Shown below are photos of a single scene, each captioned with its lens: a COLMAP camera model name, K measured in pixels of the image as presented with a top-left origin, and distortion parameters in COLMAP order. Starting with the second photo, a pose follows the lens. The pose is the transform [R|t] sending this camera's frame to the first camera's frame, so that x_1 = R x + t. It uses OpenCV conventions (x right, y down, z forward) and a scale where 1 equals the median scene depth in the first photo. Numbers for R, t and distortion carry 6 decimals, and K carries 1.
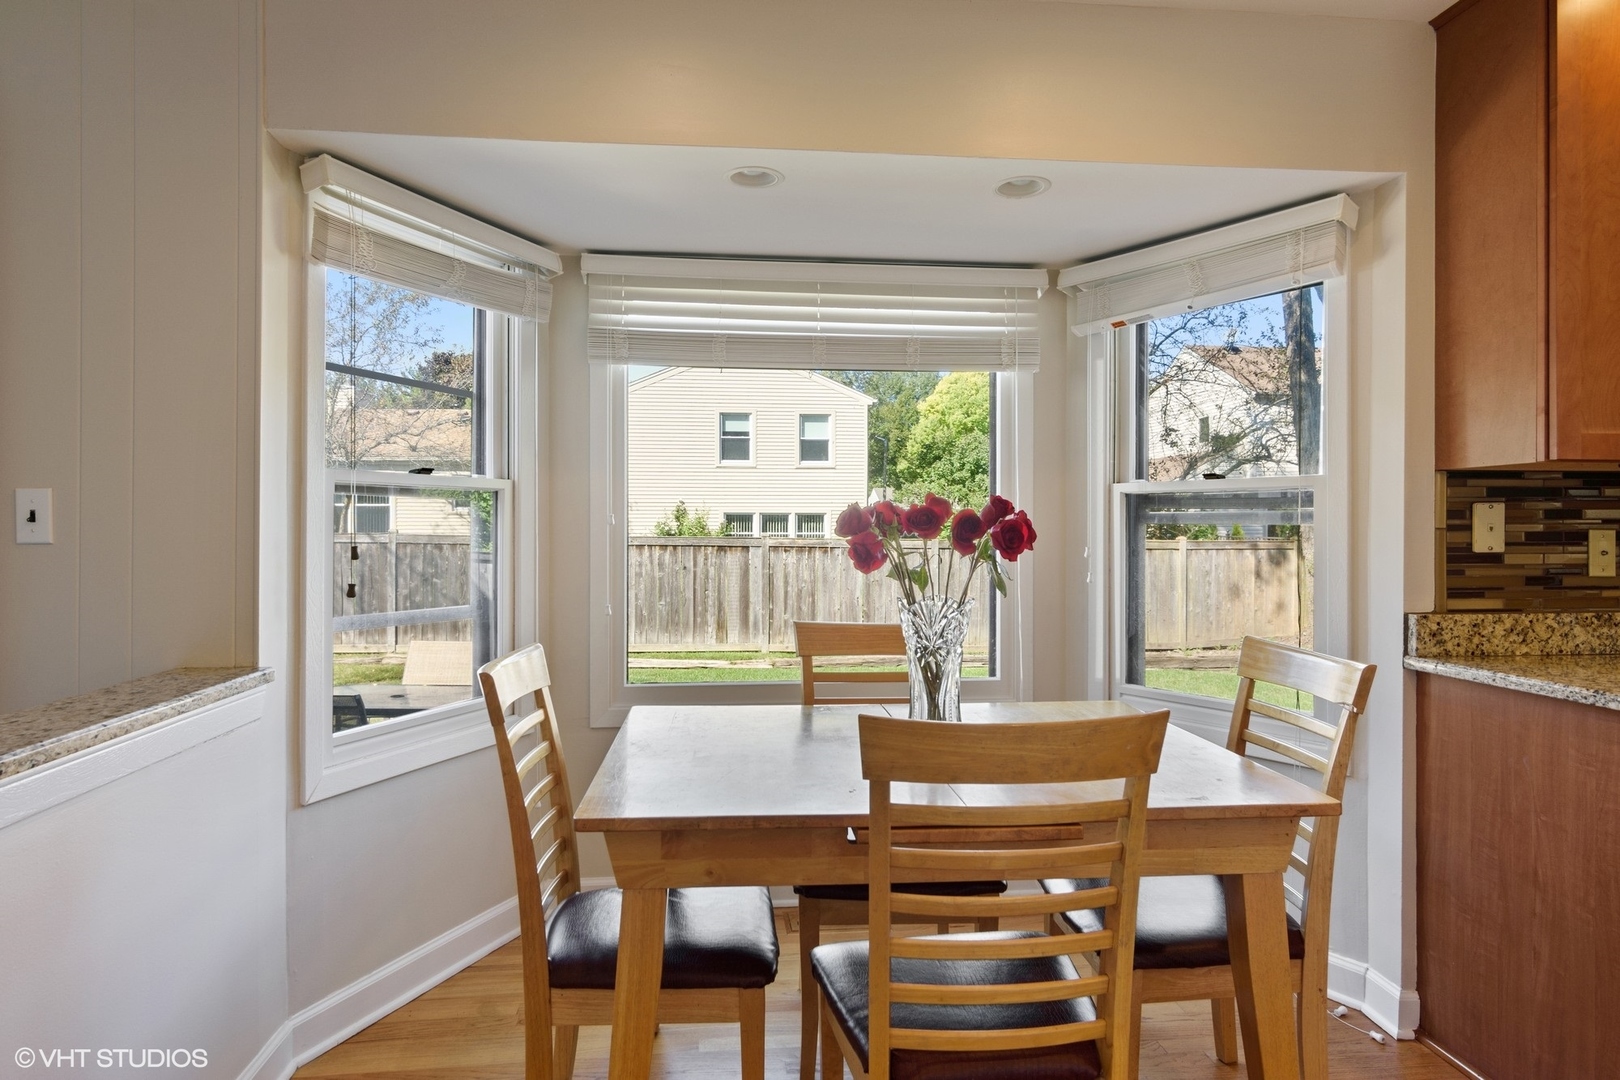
lens RADIAL K [[980.4, 0, 809.0], [0, 980.4, 535.7], [0, 0, 1]] dist [-0.000577, 0.004029]
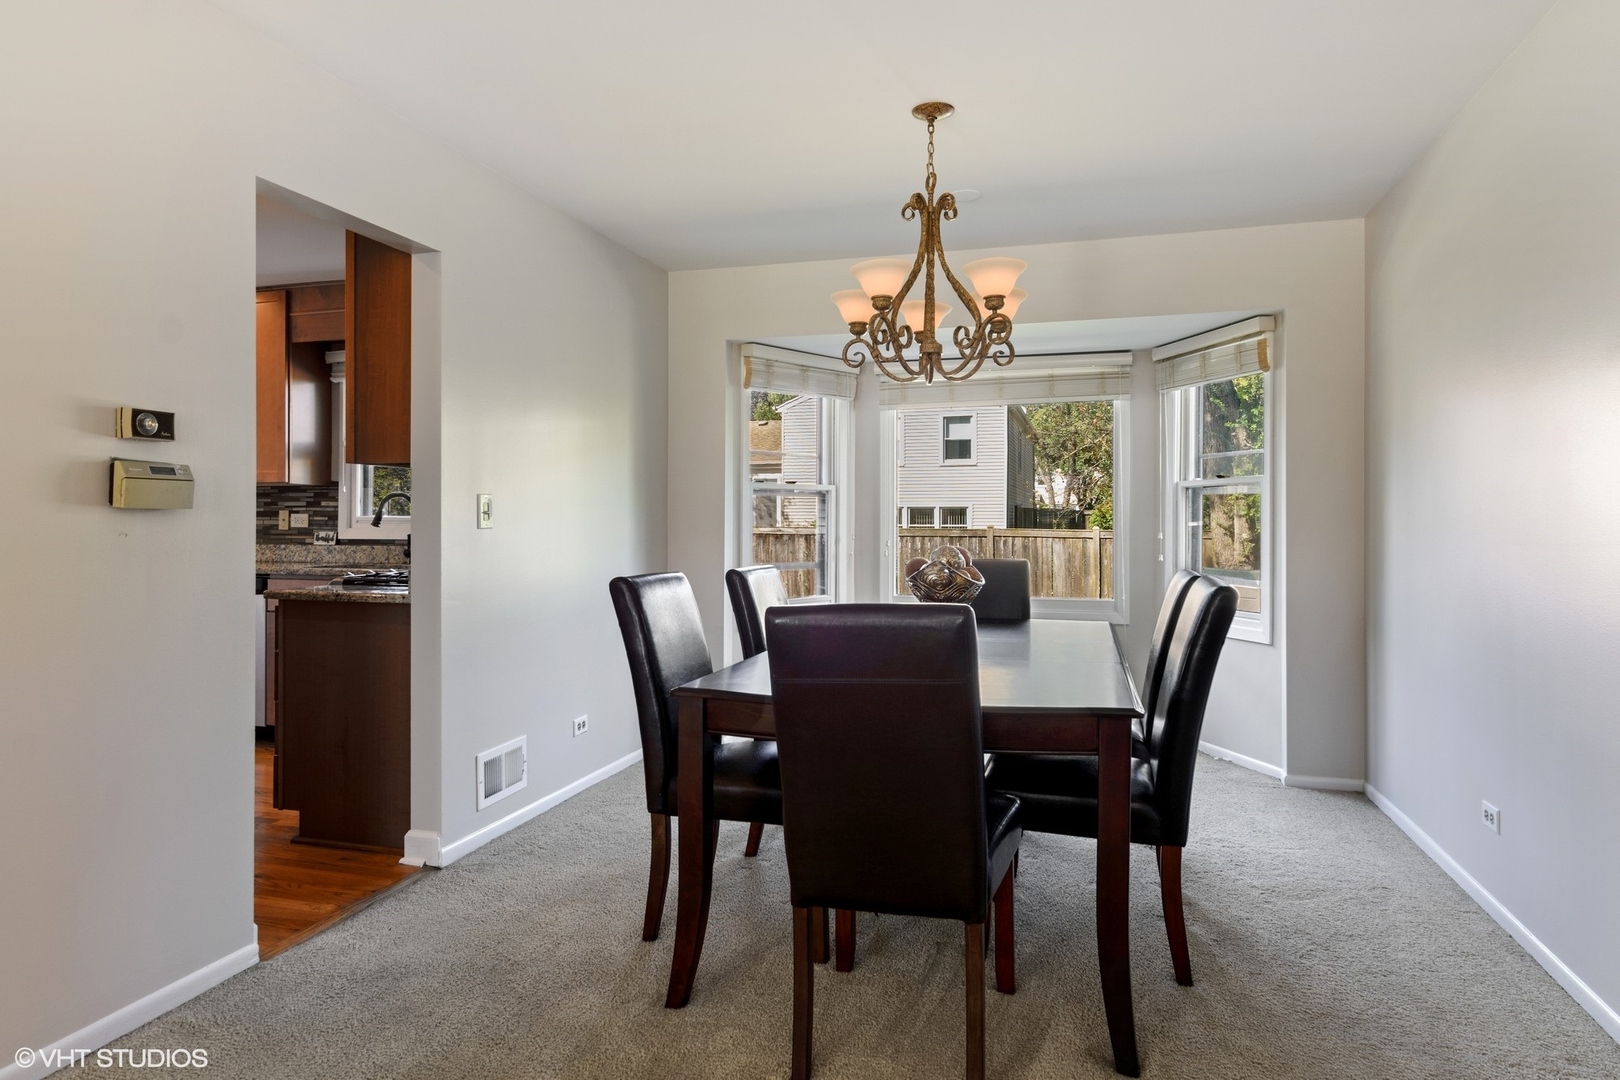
lens RADIAL K [[980.4, 0, 809.0], [0, 980.4, 535.7], [0, 0, 1]] dist [-0.000577, 0.004029]
pose [[0.923038, 0.005726, -0.384667, 2.931607], [-0.003930, 0.999977, 0.005456, 0.038136], [0.384689, -0.003524, 0.923039, -0.718555]]
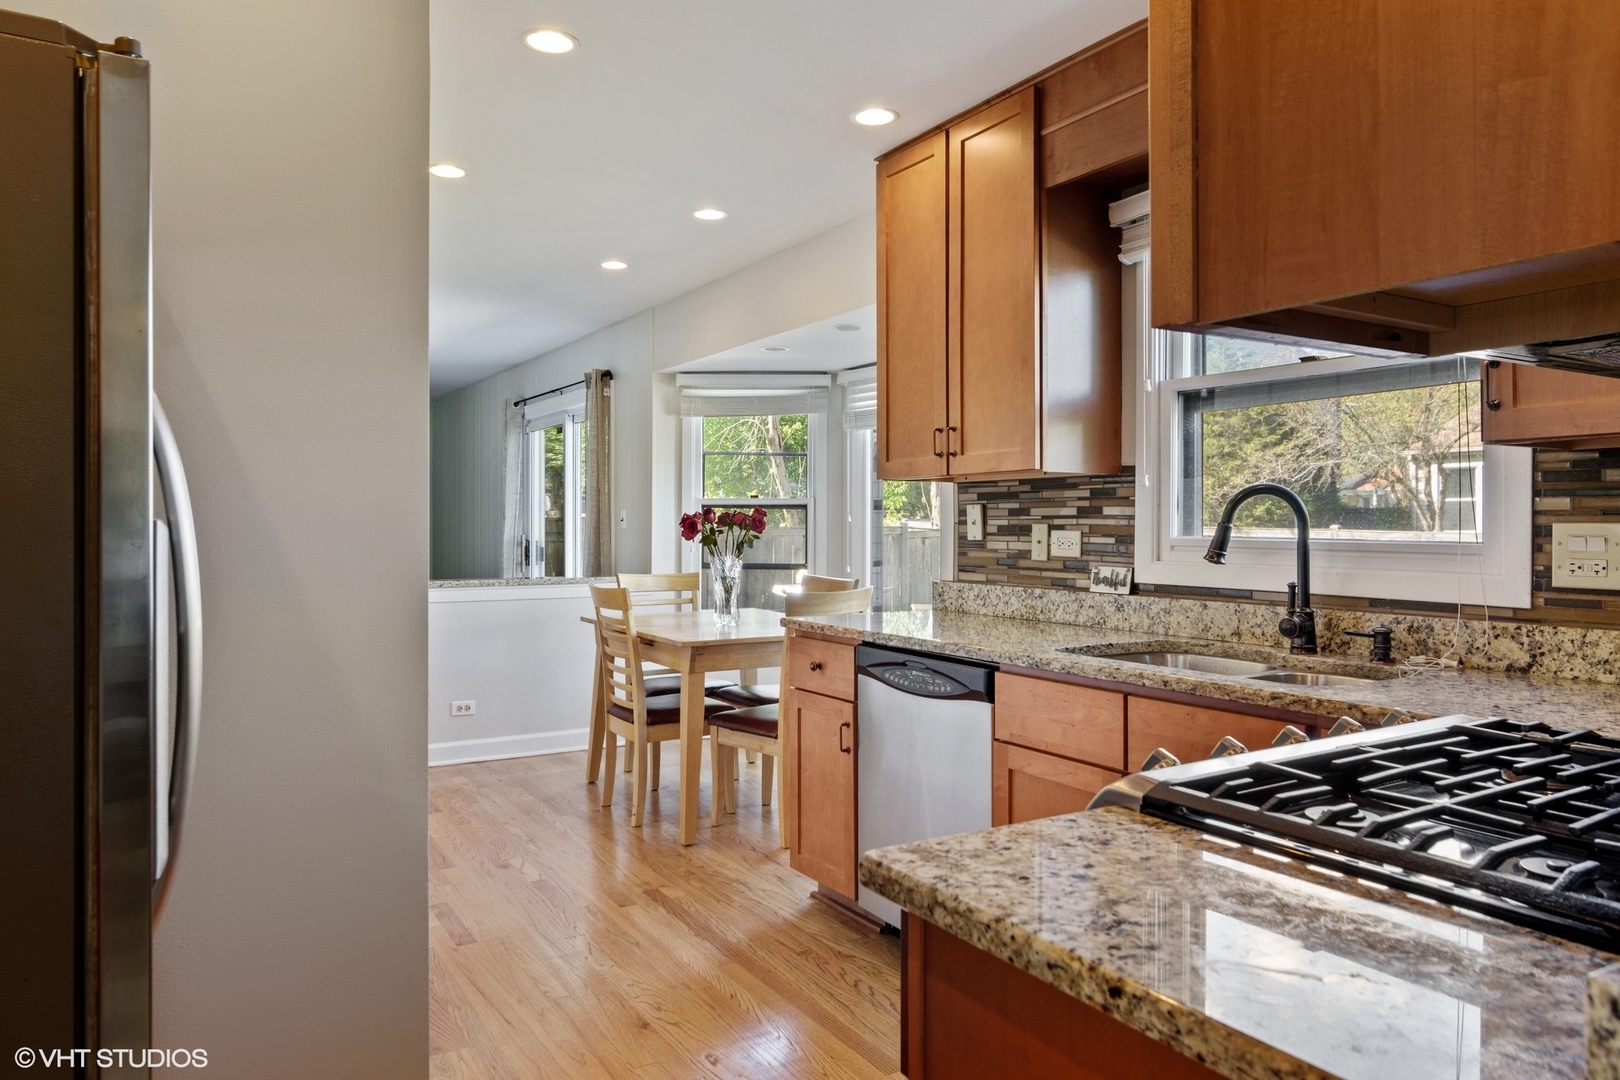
lens RADIAL K [[1076.5, 0, 808.9], [0, 1076.5, 499.1], [0, 0, 1]] dist [-0.004499, -0.000348]
pose [[0.416639, -0.021674, -0.908814, 1.977312], [-0.006925, 0.999611, -0.027014, 0.001538], [0.909046, 0.017548, 0.416327, 0.140688]]
